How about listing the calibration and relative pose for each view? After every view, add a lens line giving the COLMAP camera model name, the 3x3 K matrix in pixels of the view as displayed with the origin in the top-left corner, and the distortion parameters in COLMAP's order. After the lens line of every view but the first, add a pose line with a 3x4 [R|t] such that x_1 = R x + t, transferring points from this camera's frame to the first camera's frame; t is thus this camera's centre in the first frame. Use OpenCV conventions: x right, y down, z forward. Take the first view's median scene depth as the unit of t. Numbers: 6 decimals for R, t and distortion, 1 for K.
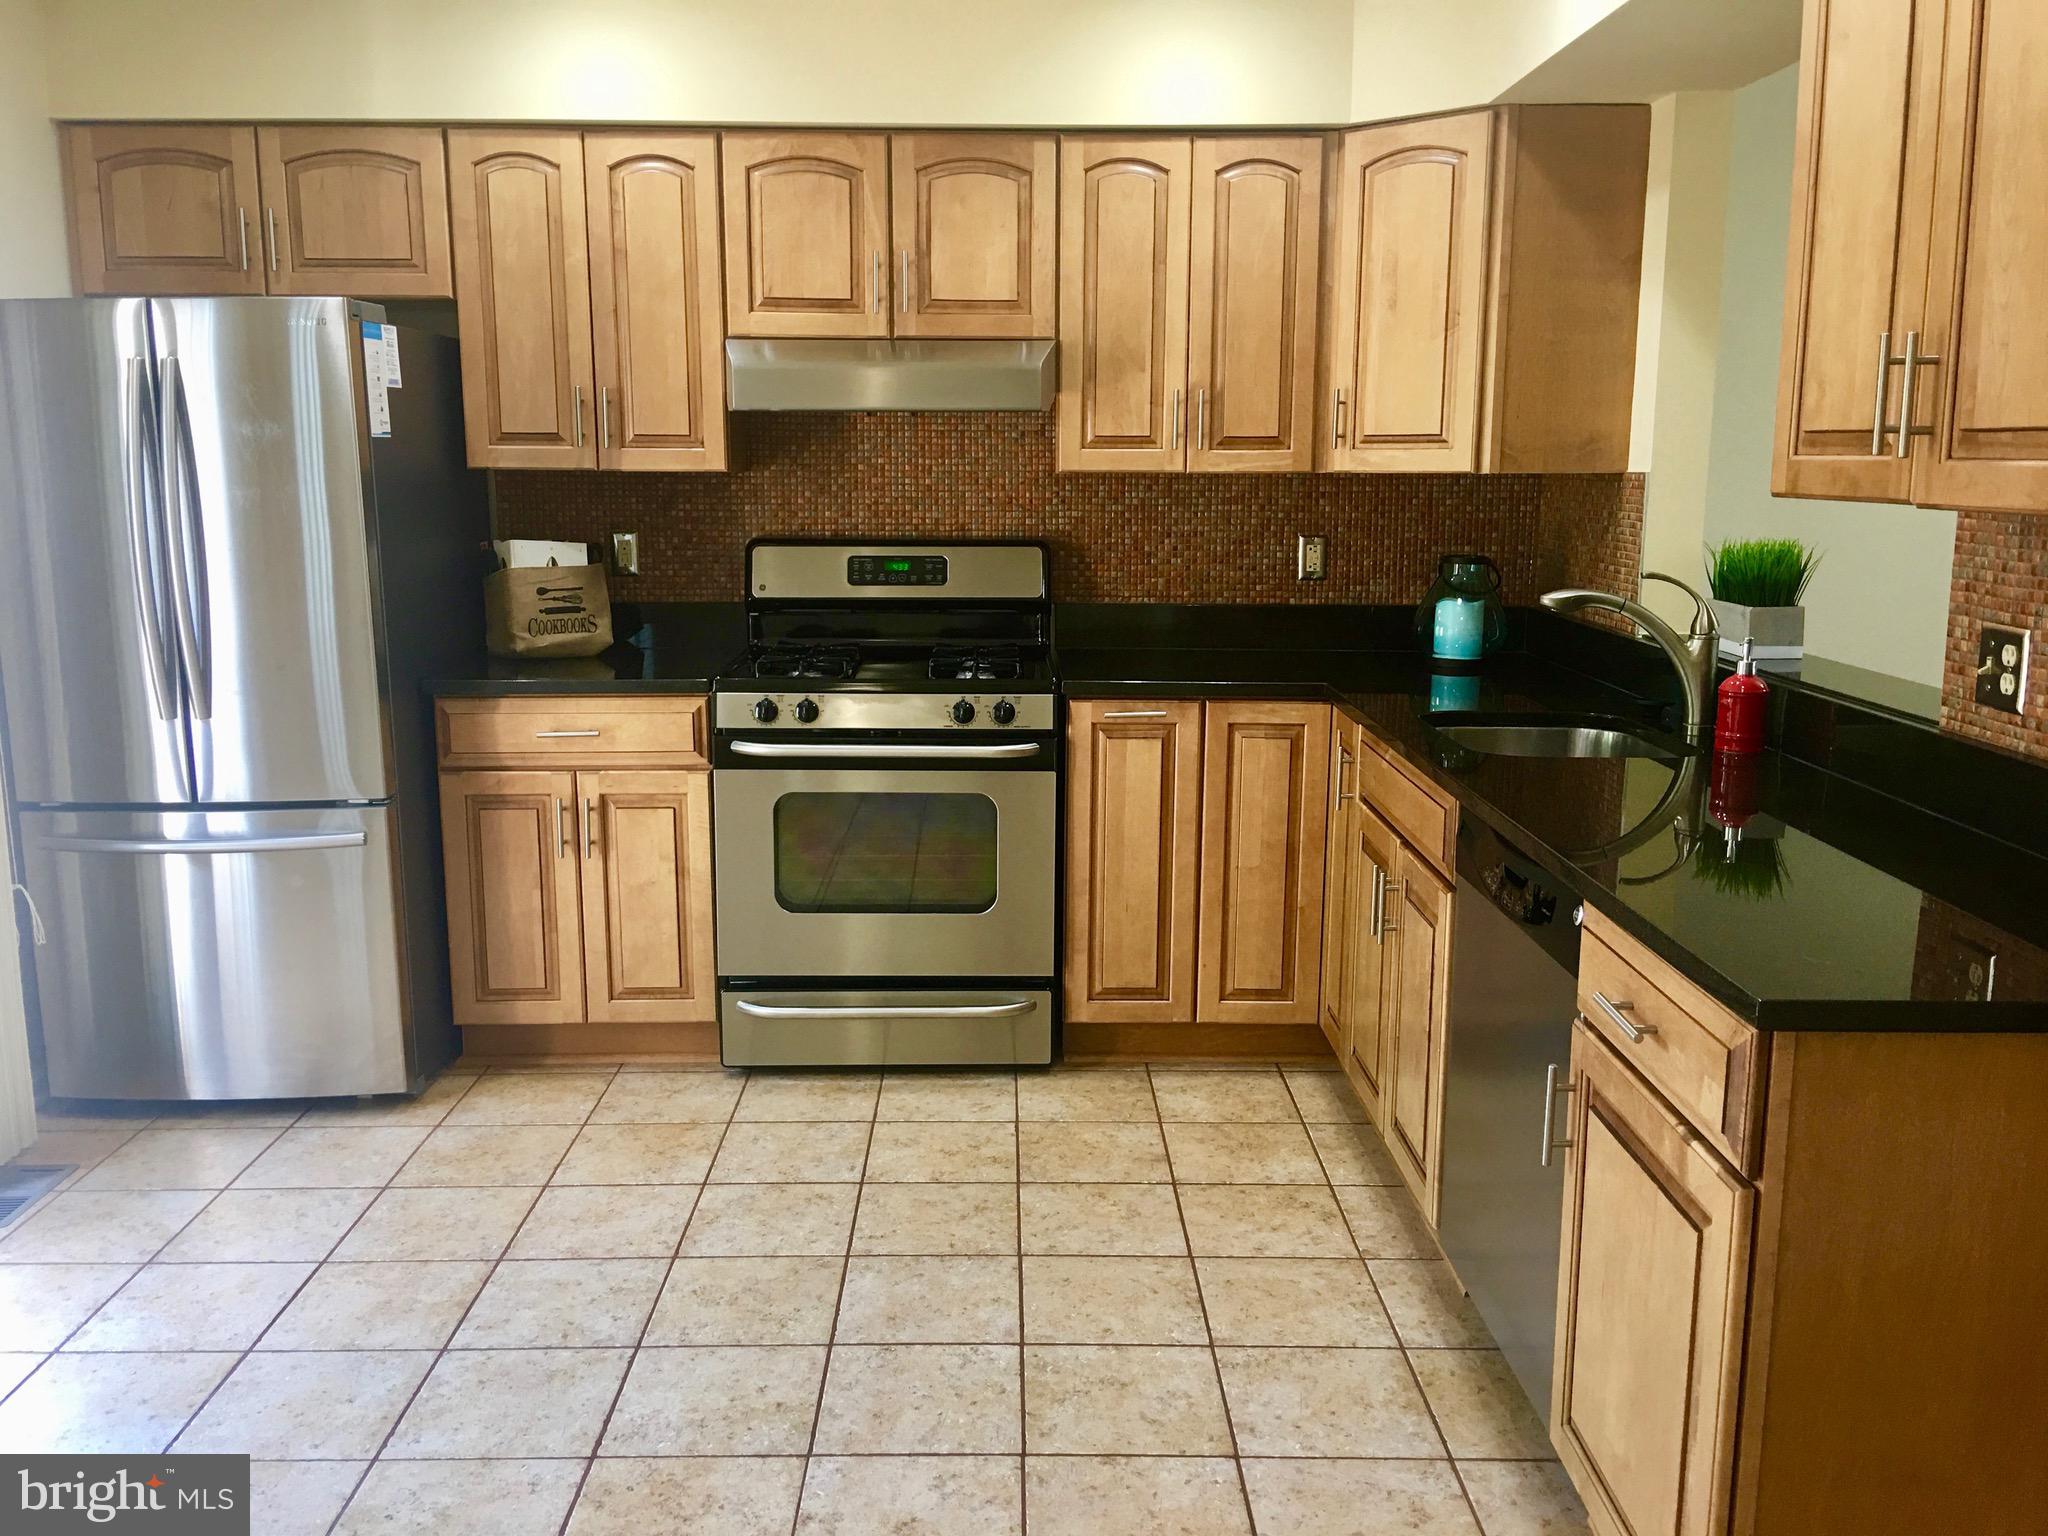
lens RADIAL K [[1727.7, 0, 1040.1], [0, 1727.7, 761.1], [0, 0, 1]] dist [0.070629, -0.112601]
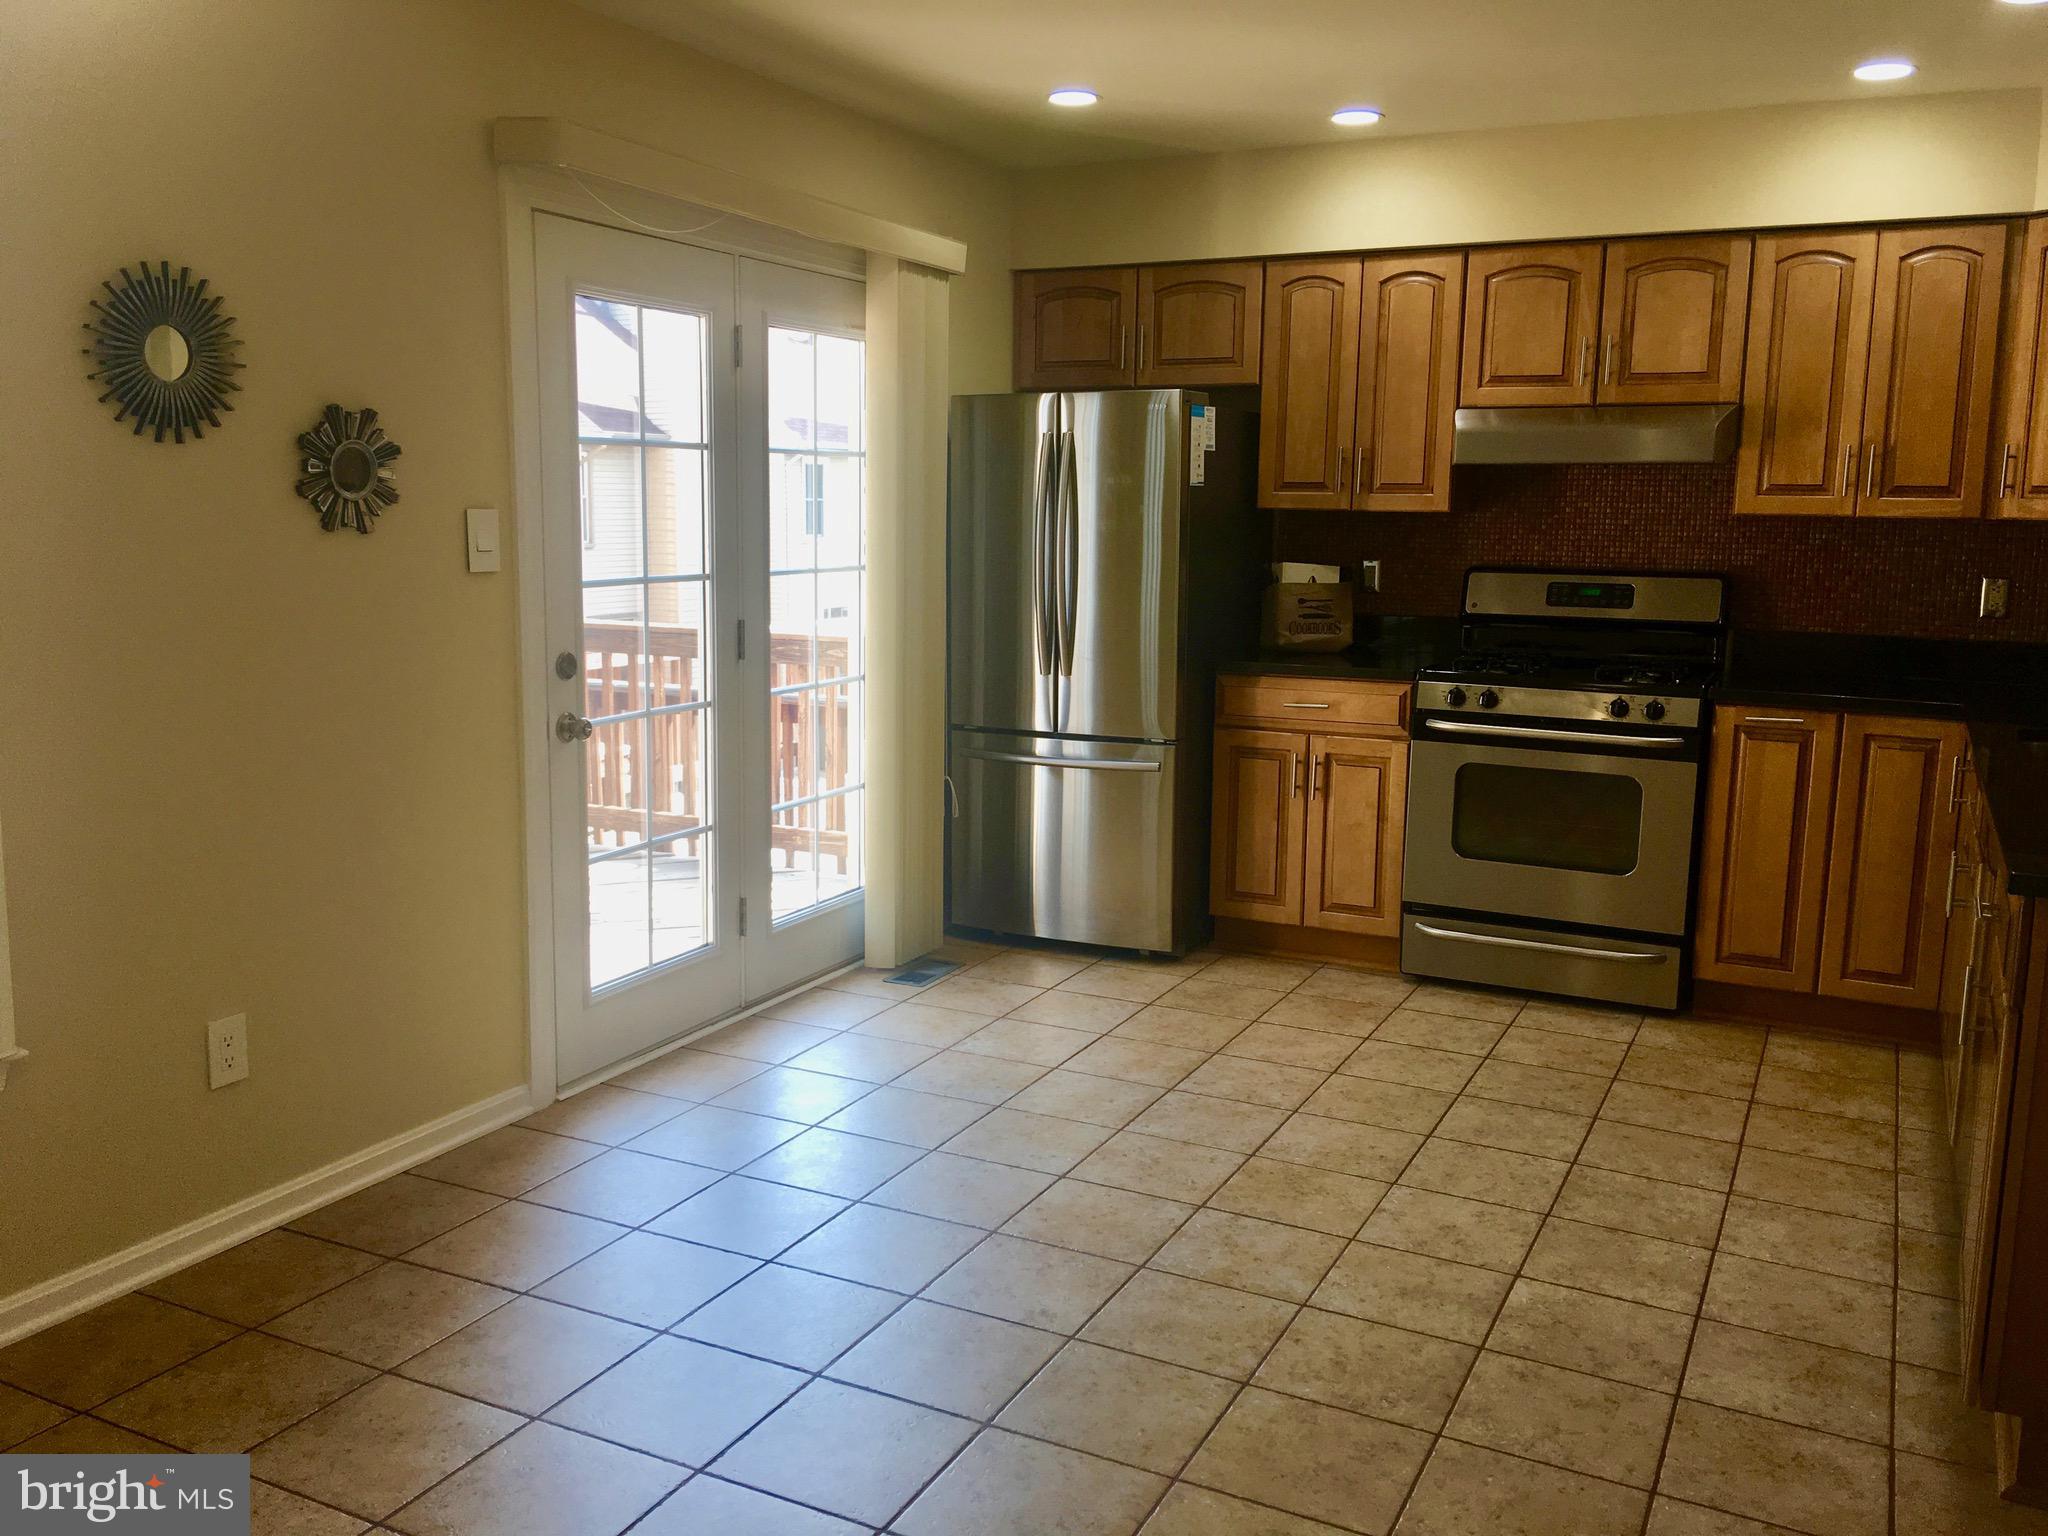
lens RADIAL K [[1727.7, 0, 995.5], [0, 1727.7, 758.4], [0, 0, 1]] dist [0.070629, -0.112601]
pose [[0.880370, 0.079511, -0.467576, 0.142603], [-0.093070, 0.995642, -0.005926, 0.054248], [0.465067, 0.048734, 0.883933, -0.287263]]
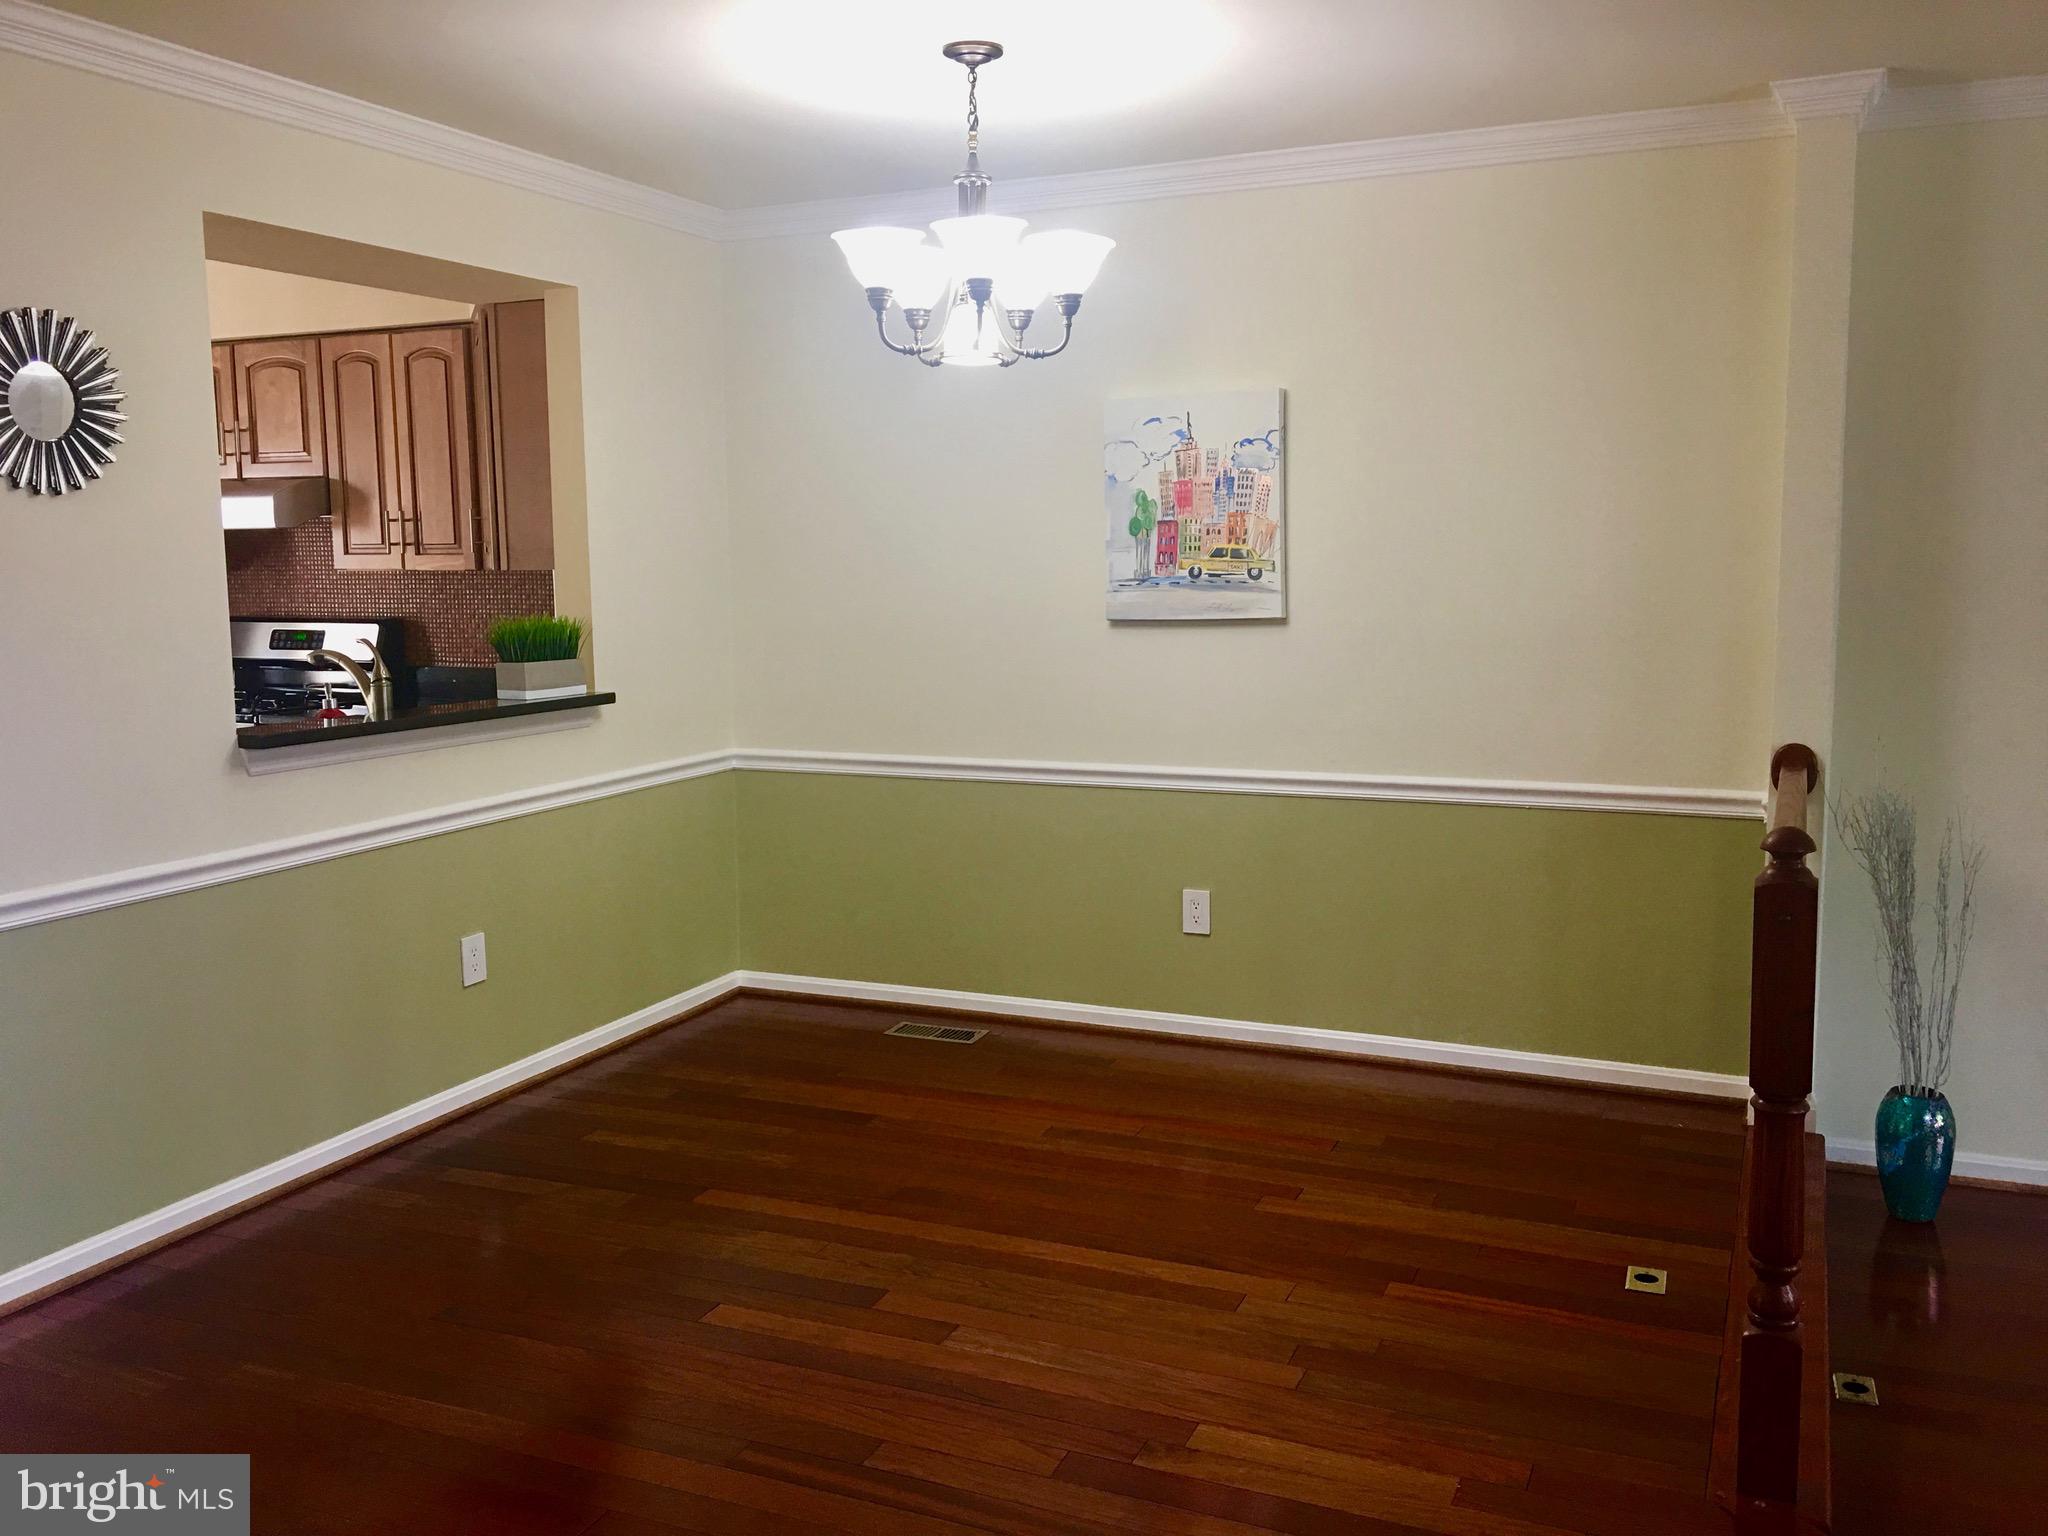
lens RADIAL K [[1727.7, 0, 1039.8], [0, 1727.7, 755.6], [0, 0, 1]] dist [0.070629, -0.112601]
pose [[0.904587, 0.039305, -0.424472, 1.183423], [-0.063957, 0.996983, -0.043981, 0.008657], [0.421463, 0.066933, 0.904372, -0.027386]]
